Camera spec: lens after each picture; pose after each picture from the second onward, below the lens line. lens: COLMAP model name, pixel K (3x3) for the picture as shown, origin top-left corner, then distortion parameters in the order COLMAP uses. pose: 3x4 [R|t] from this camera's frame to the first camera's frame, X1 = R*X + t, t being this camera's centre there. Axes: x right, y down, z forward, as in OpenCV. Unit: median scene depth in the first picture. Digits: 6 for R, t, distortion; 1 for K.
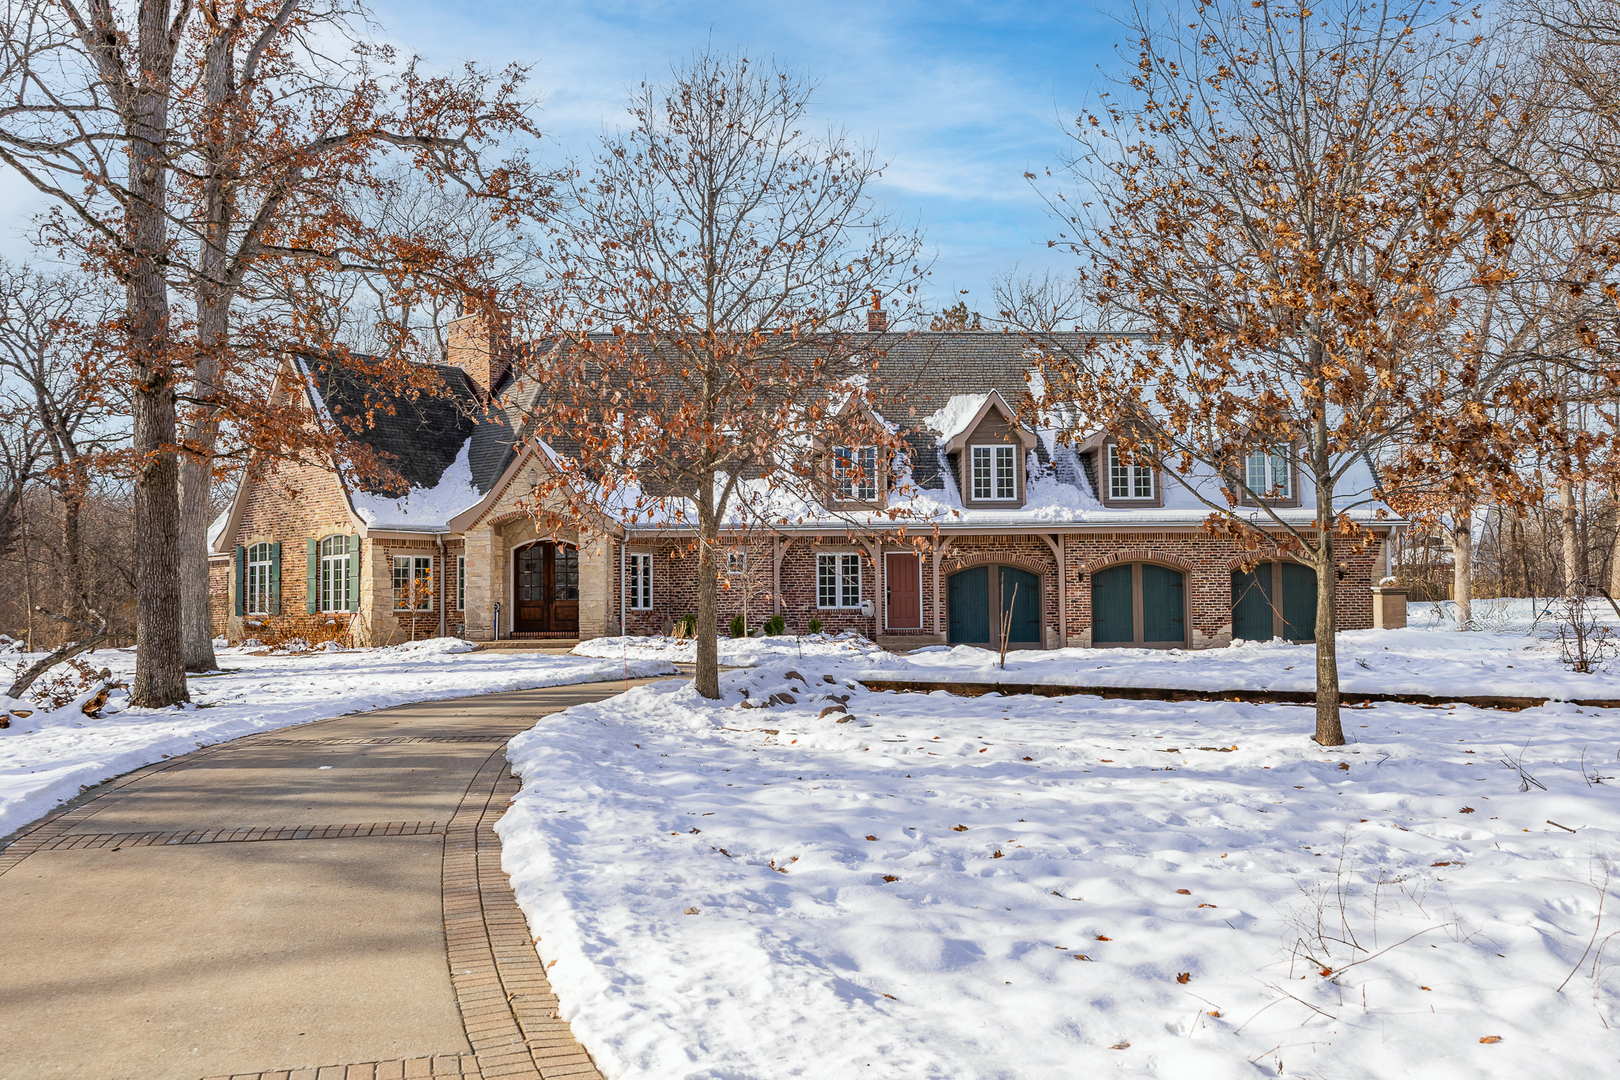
lens RADIAL K [[1448.4, 0, 810.0], [0, 1448.4, 540.0], [0, 0, 1]] dist [-0.001379, -0.000837]
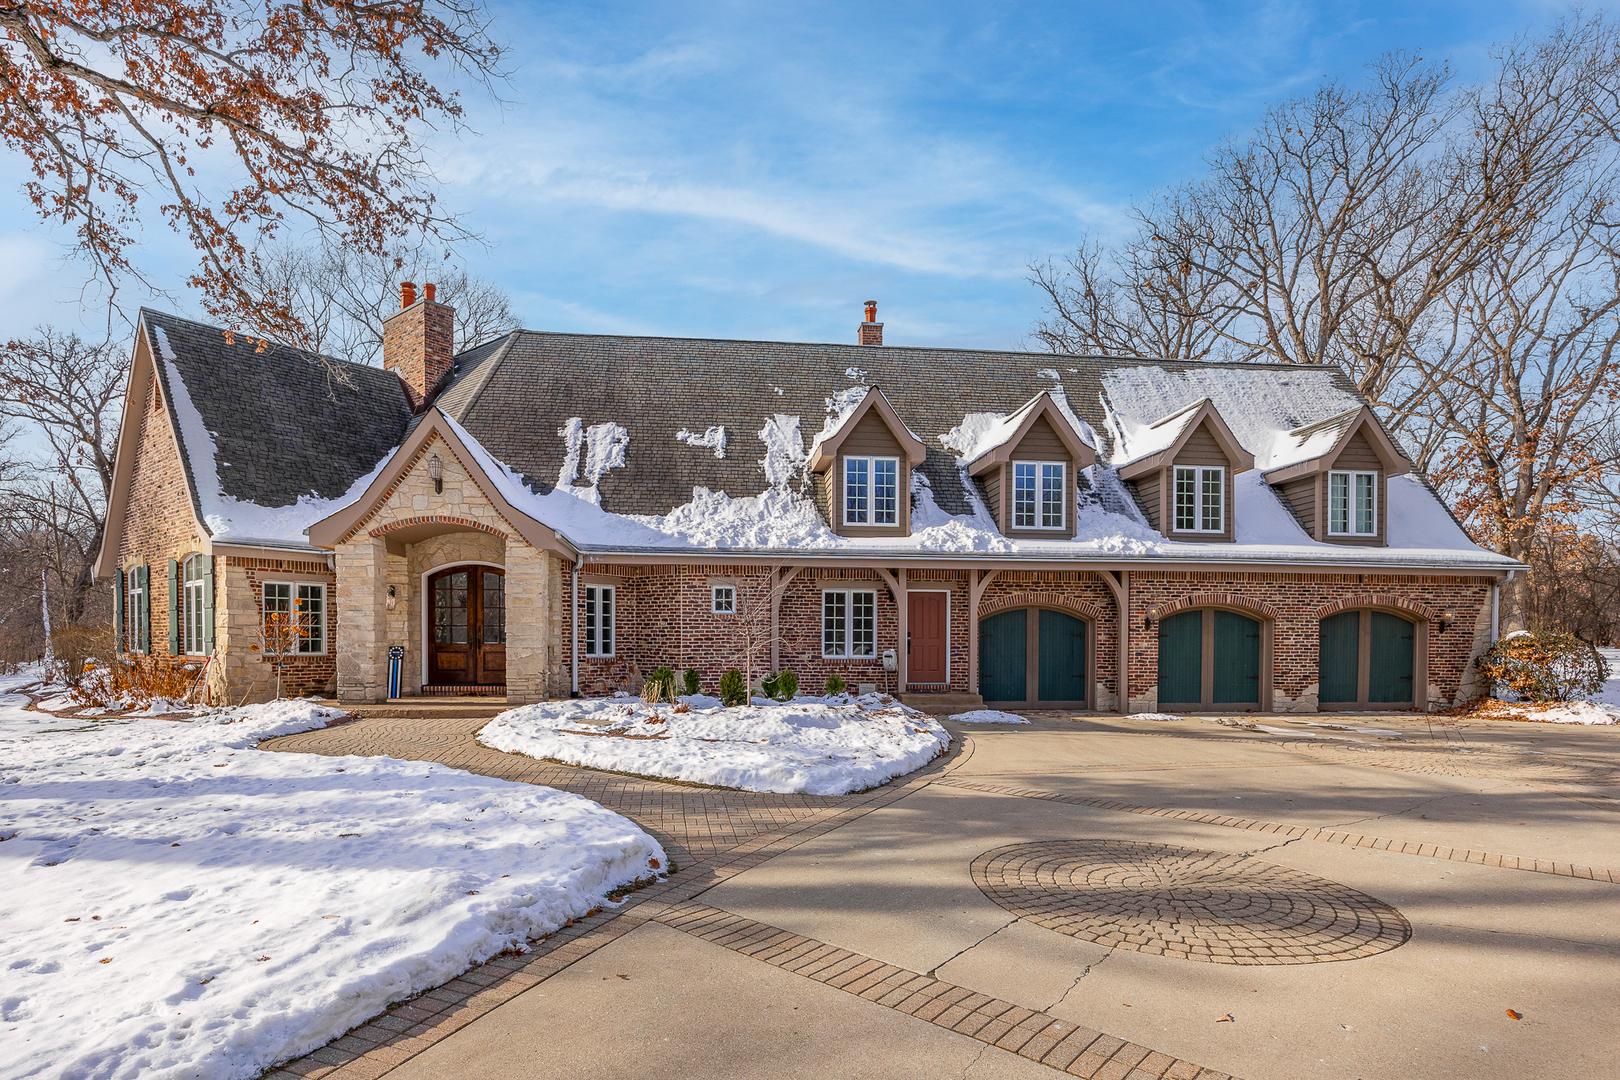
lens RADIAL K [[835.6, 0, 811.0], [0, 835.6, 648.4], [0, 0, 1]] dist [-0.003239, -0.000518]
pose [[0.993717, 0.012615, 0.111210, -0.053258], [-0.019729, 0.997812, 0.063099, 0.012738], [-0.110171, -0.064896, 0.991792, 0.540535]]
